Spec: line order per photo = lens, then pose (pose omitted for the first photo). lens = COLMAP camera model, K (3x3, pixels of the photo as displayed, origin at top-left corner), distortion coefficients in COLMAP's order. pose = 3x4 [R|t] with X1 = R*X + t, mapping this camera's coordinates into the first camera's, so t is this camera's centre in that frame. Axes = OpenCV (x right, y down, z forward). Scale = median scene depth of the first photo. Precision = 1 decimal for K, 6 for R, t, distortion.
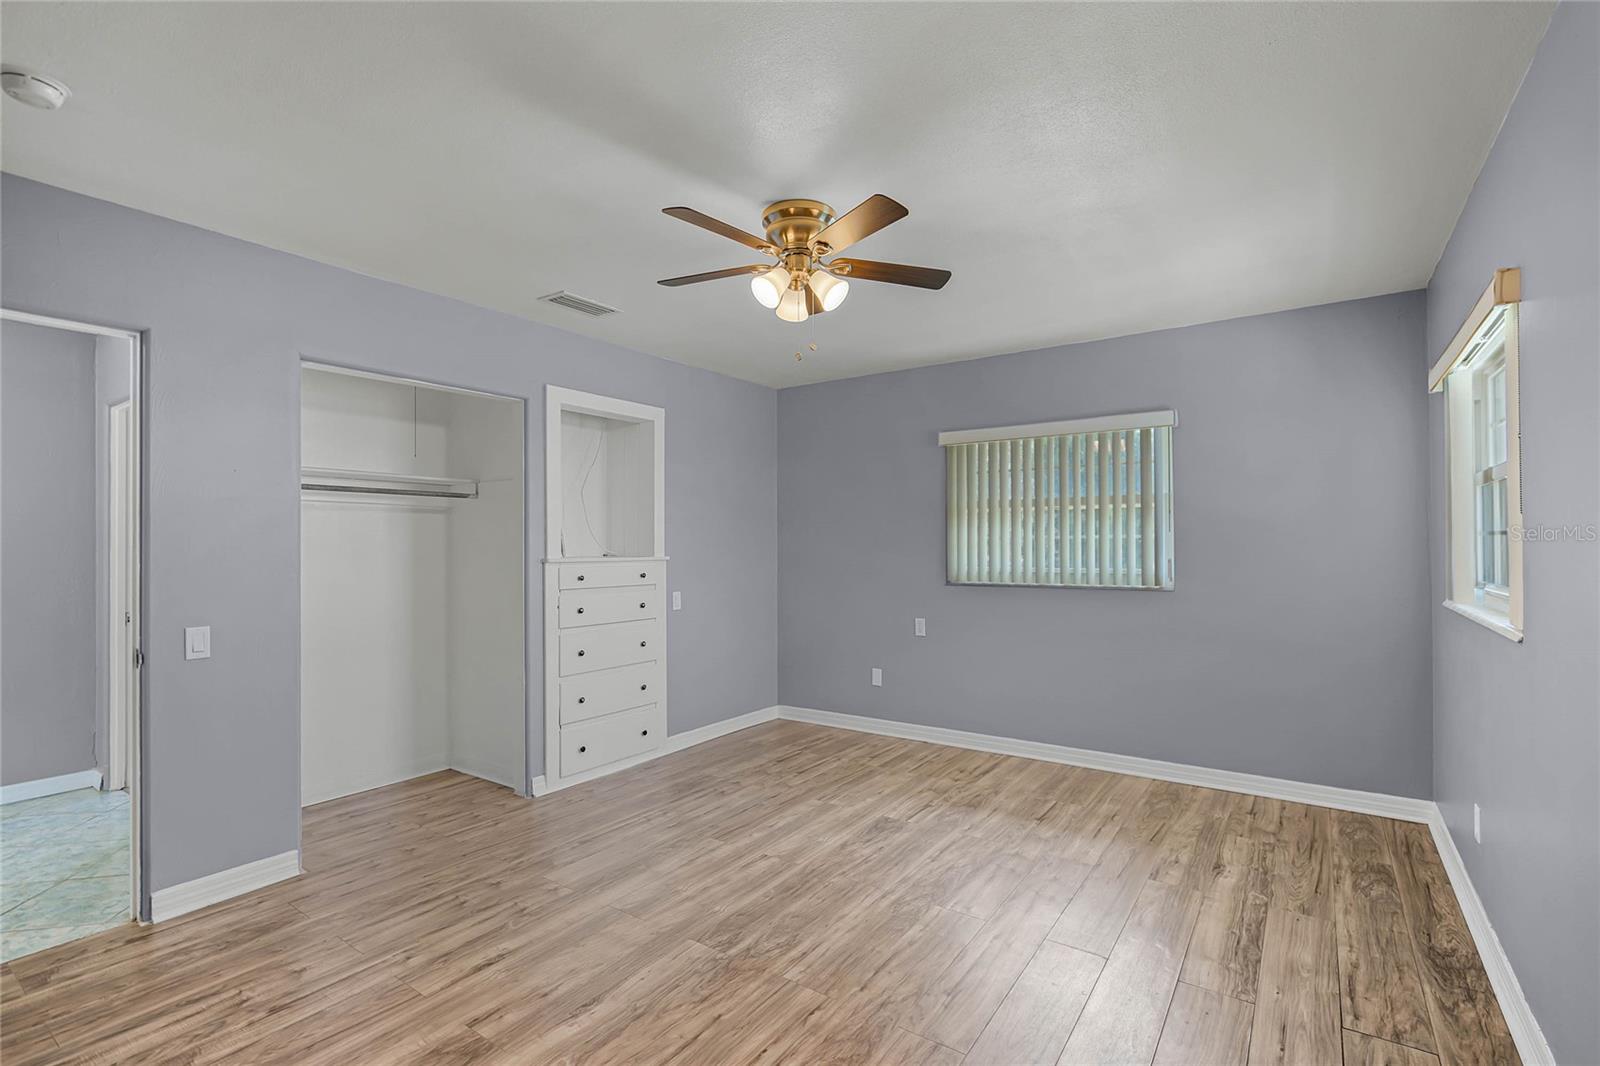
lens RADIAL K [[740.1, 0, 788.7], [0, 740.1, 535.9], [0, 0, 1]] dist [0.000452, 0.000891]
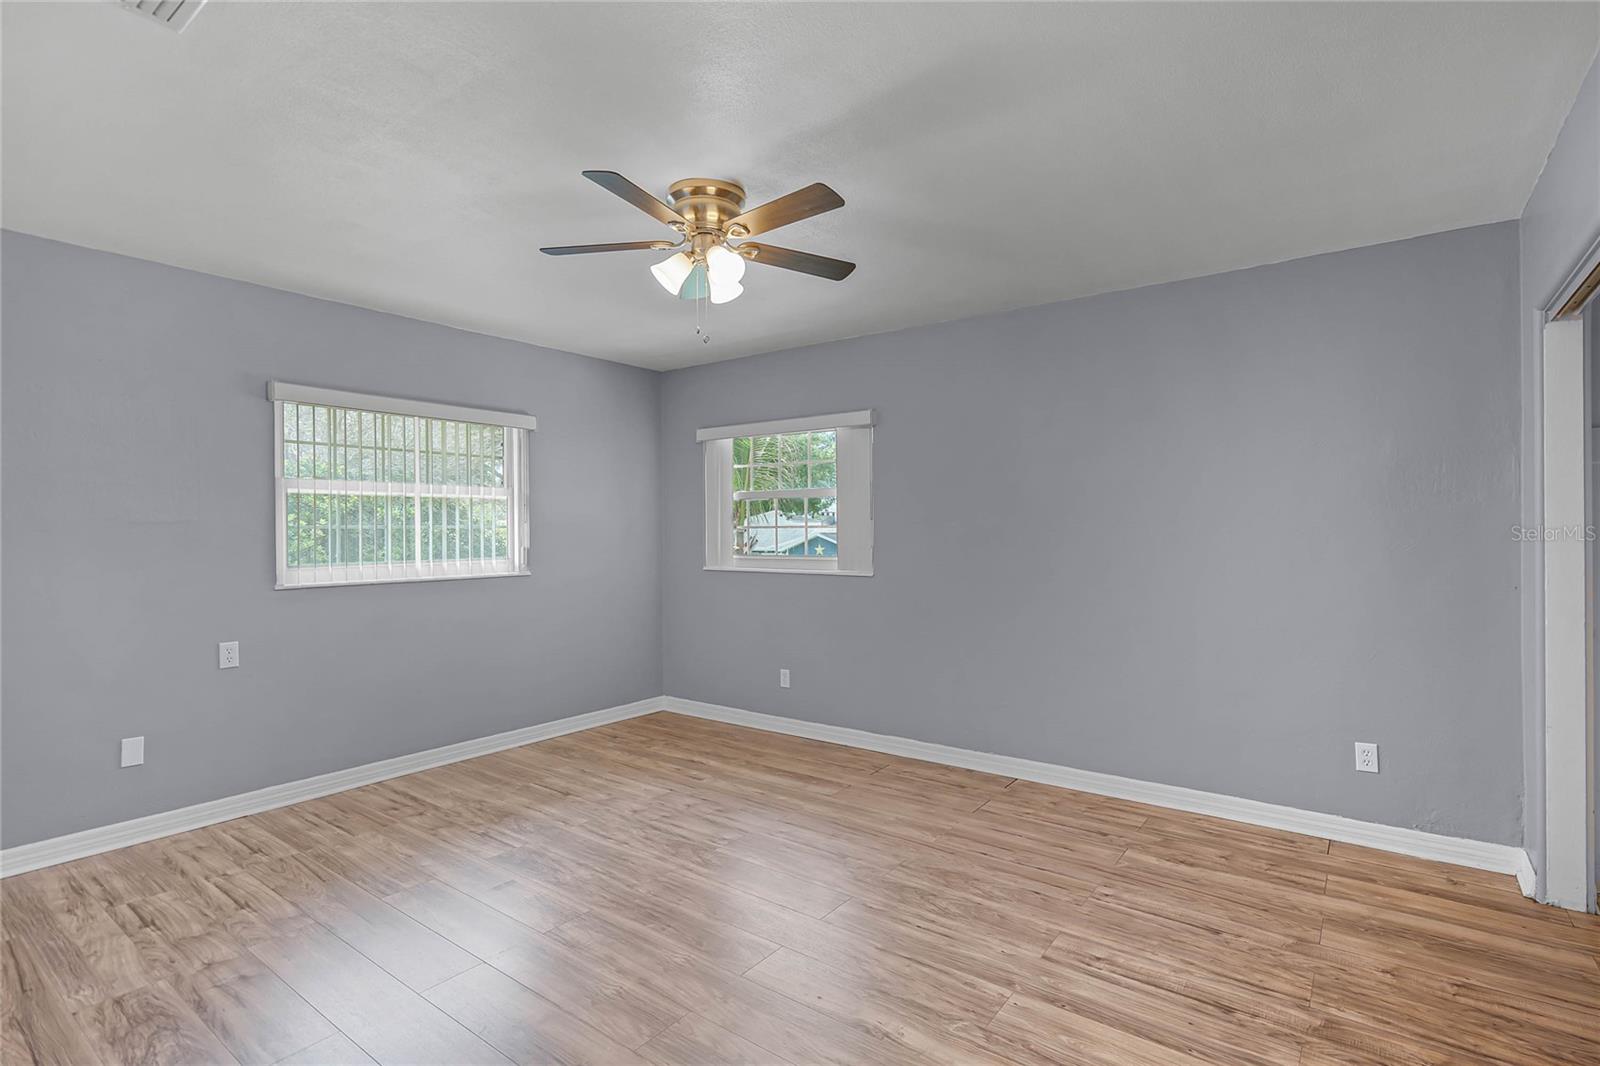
lens RADIAL K [[740.1, 0, 817.5], [0, 740.1, 535.9], [0, 0, 1]] dist [0.000452, 0.000891]
pose [[0.010387, 0.007249, 0.999920, -0.734624], [-0.008855, 0.999935, -0.007157, 0.021848], [-0.999907, -0.008780, 0.010450, 0.660723]]
